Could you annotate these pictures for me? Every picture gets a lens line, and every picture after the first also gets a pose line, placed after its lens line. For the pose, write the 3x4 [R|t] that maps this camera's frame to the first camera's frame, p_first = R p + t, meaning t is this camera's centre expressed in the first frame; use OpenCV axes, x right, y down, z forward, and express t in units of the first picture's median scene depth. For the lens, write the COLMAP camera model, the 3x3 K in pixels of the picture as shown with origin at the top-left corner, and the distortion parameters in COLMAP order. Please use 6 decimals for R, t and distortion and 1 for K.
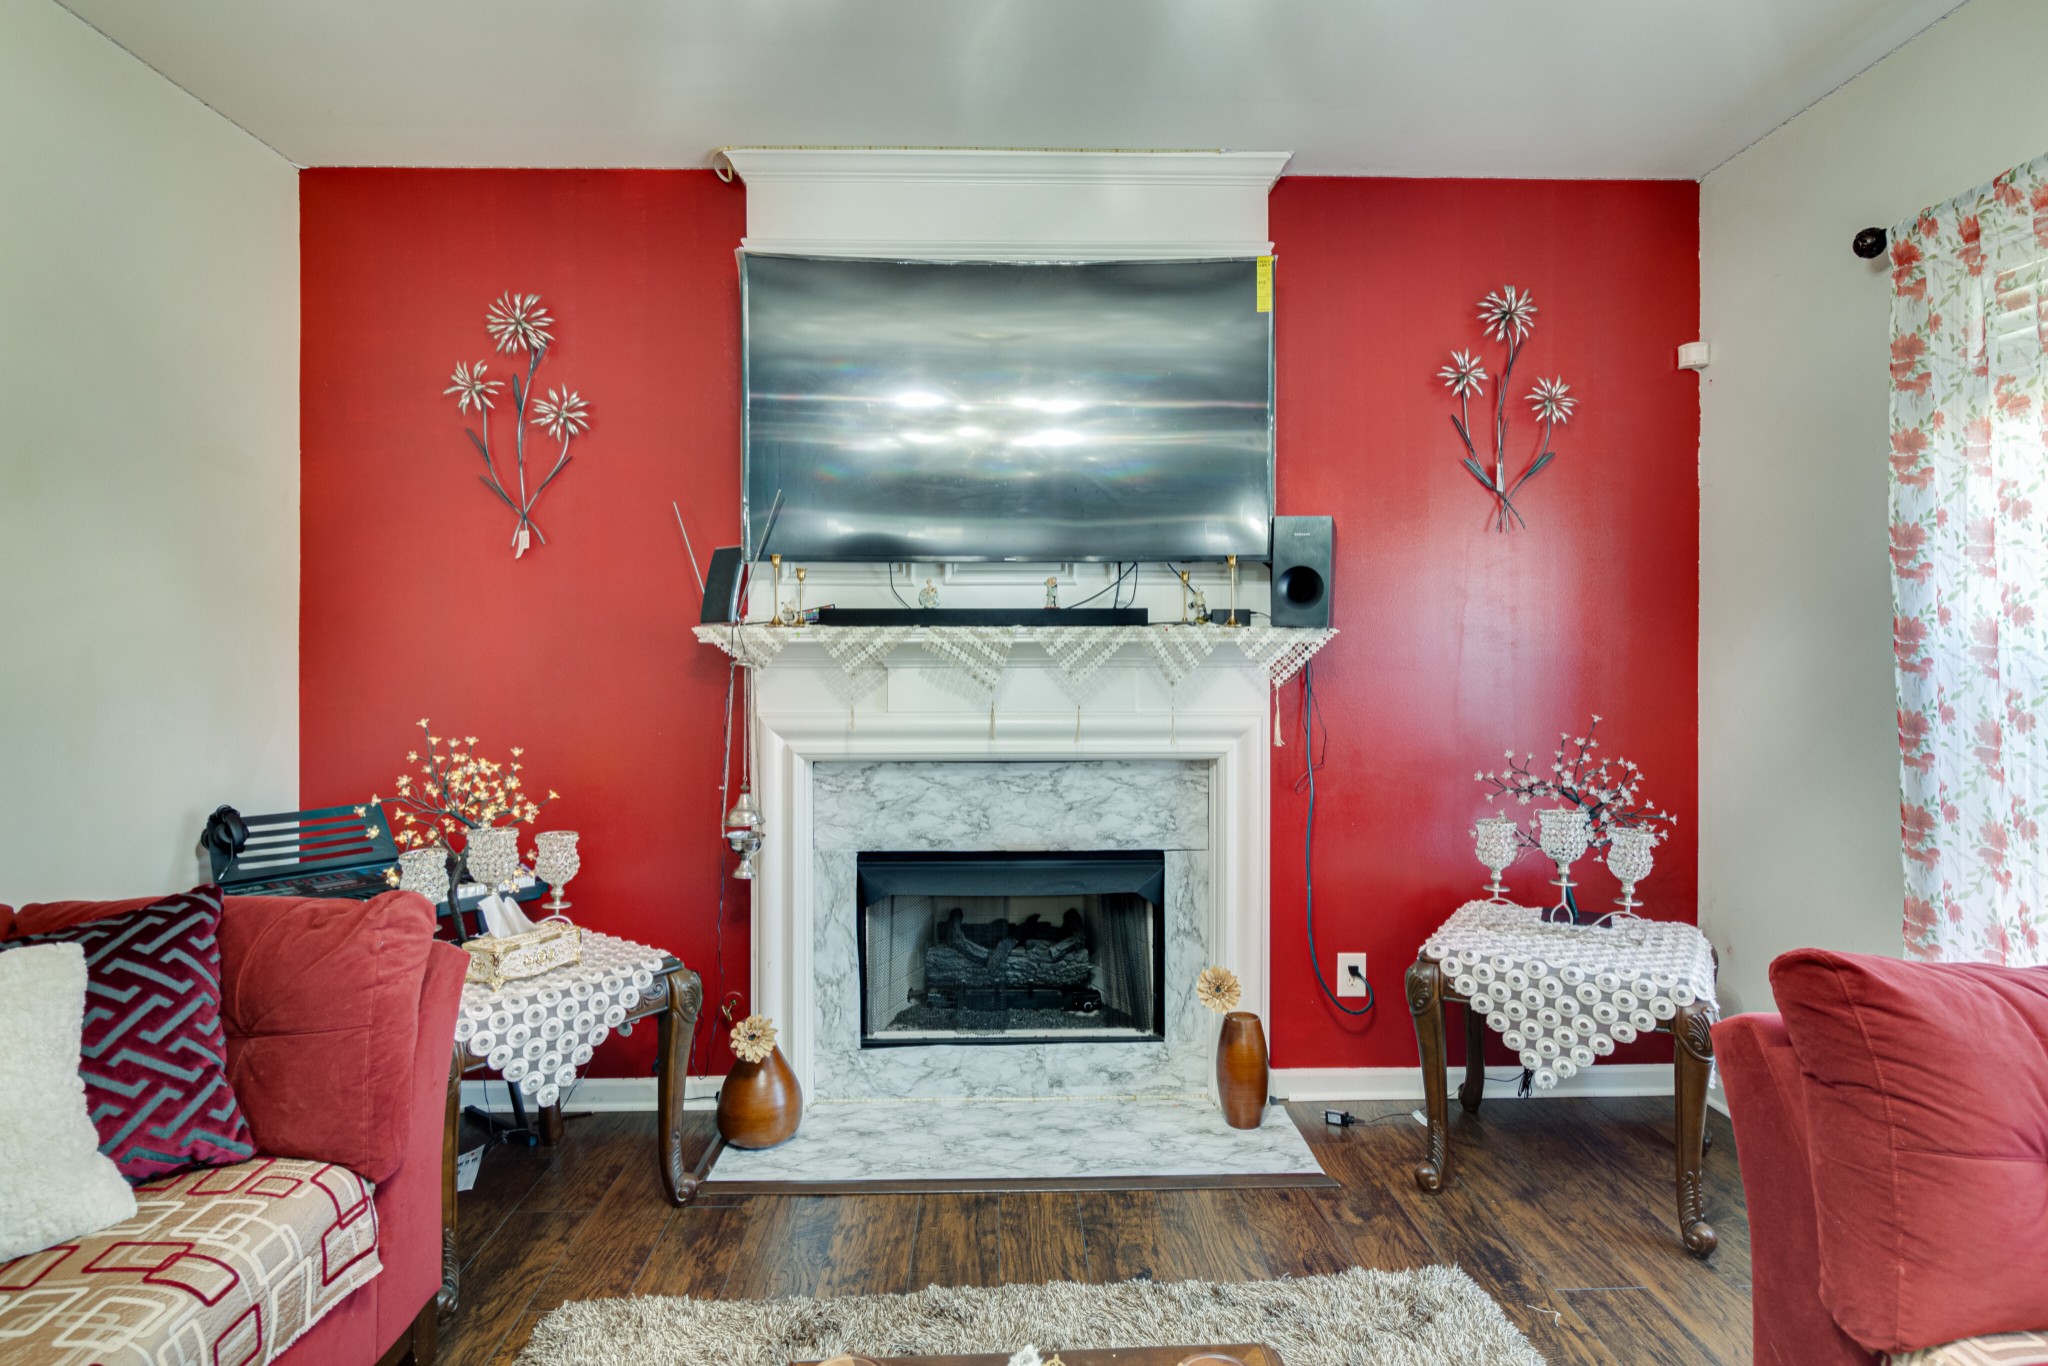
lens RADIAL K [[1103.1, 0, 1025.9], [0, 1103.1, 667.0], [0, 0, 1]] dist [0.003480, 0.000668]
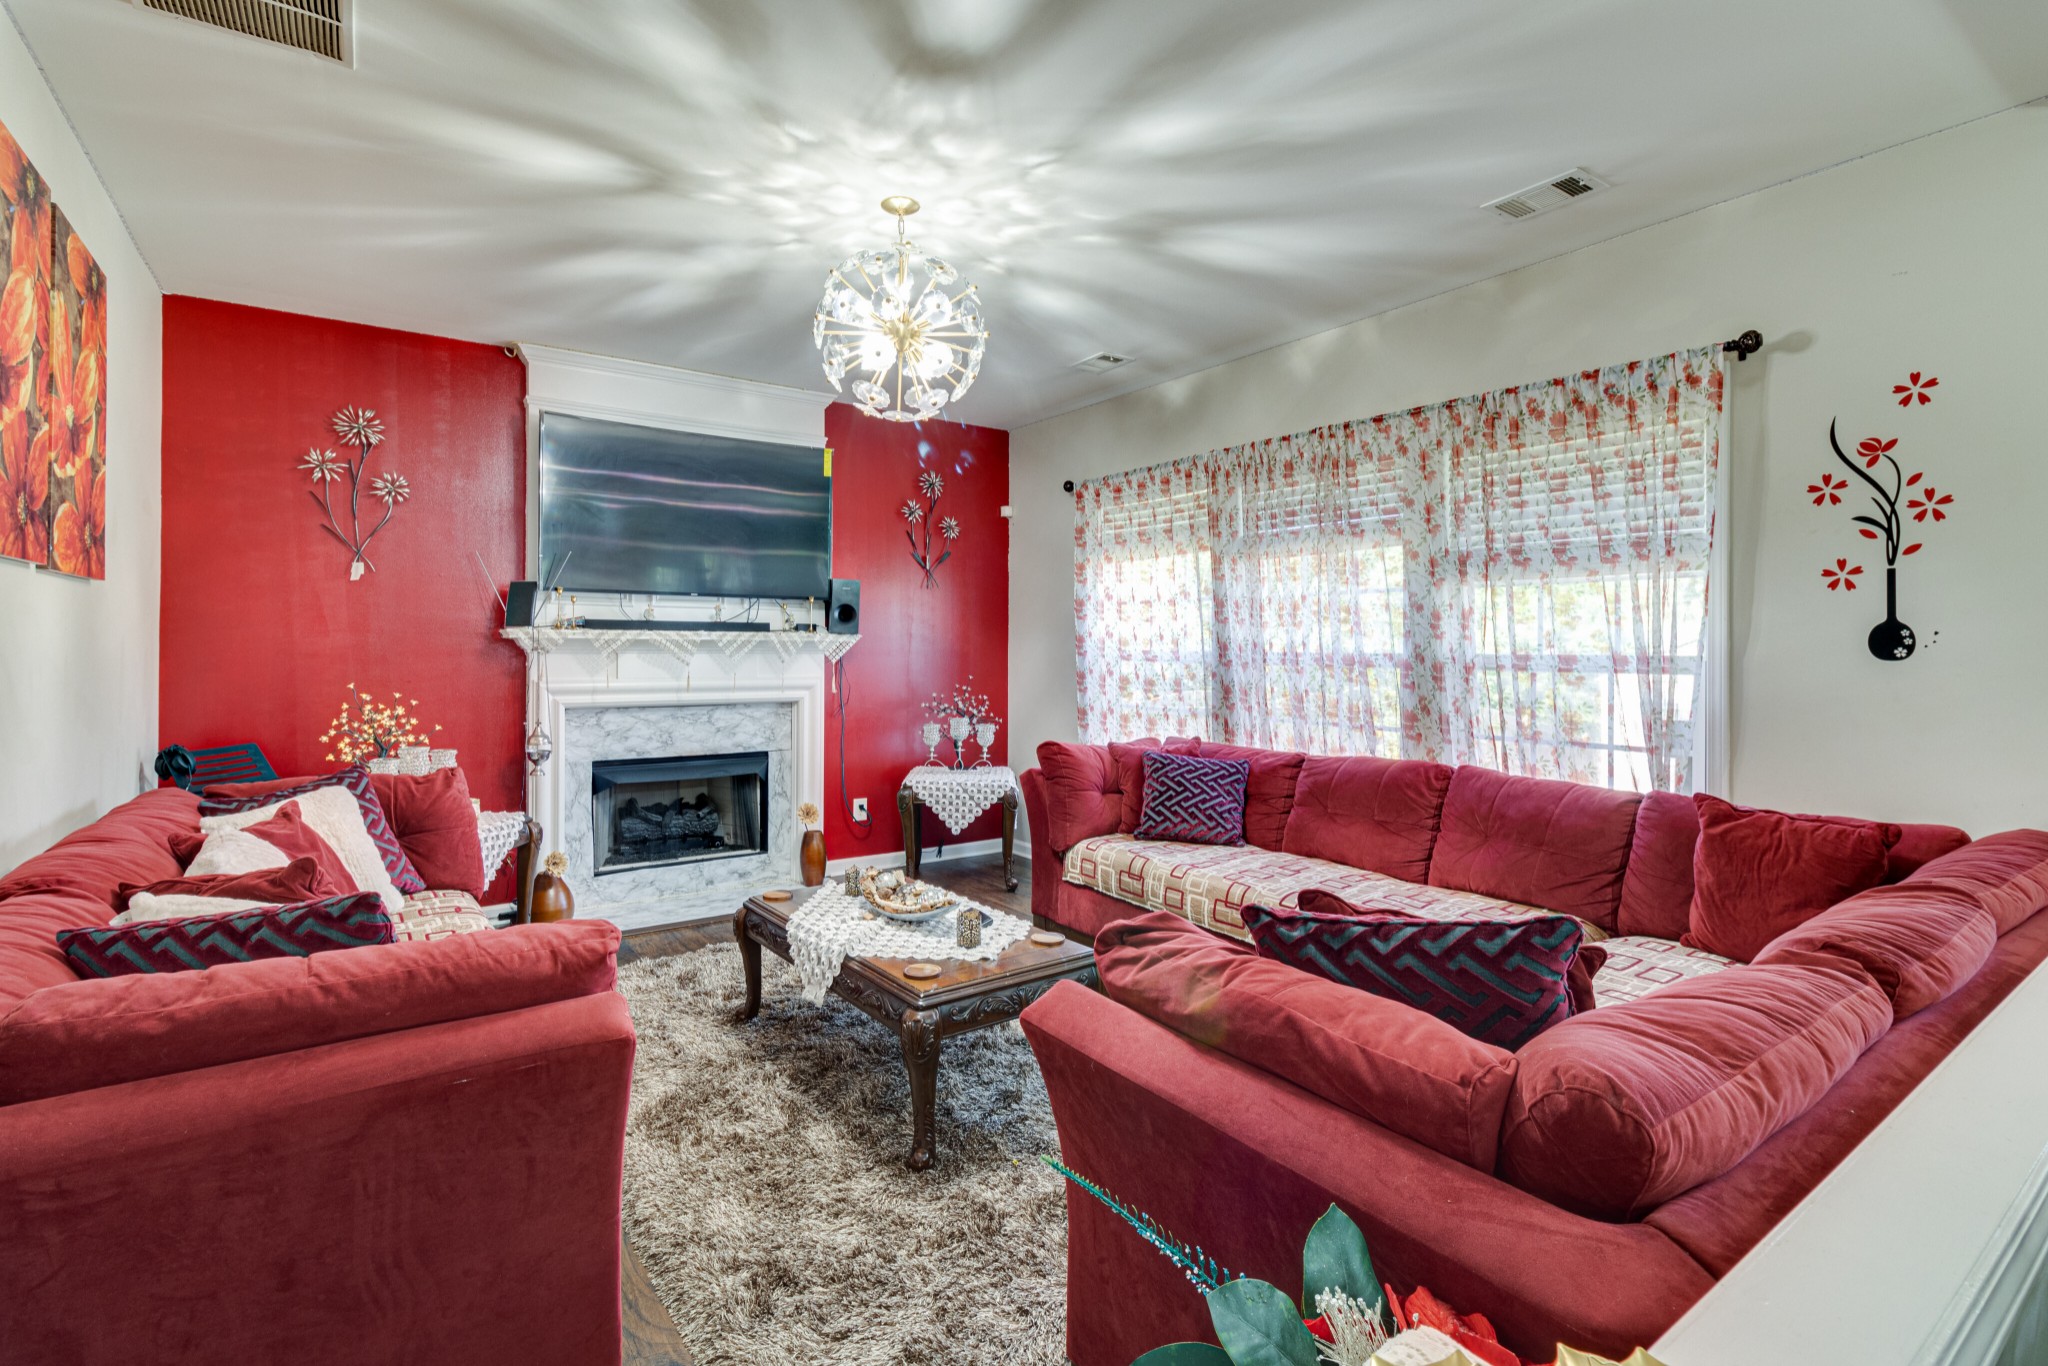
lens RADIAL K [[941.9, 0, 1023.1], [0, 941.9, 670.6], [0, 0, 1]] dist [-0.004175, -0.000598]
pose [[0.834116, -0.006384, 0.551551, -0.416964], [-0.001740, 0.999898, 0.014204, 0.006084], [-0.551586, -0.012807, 0.834020, -0.603241]]
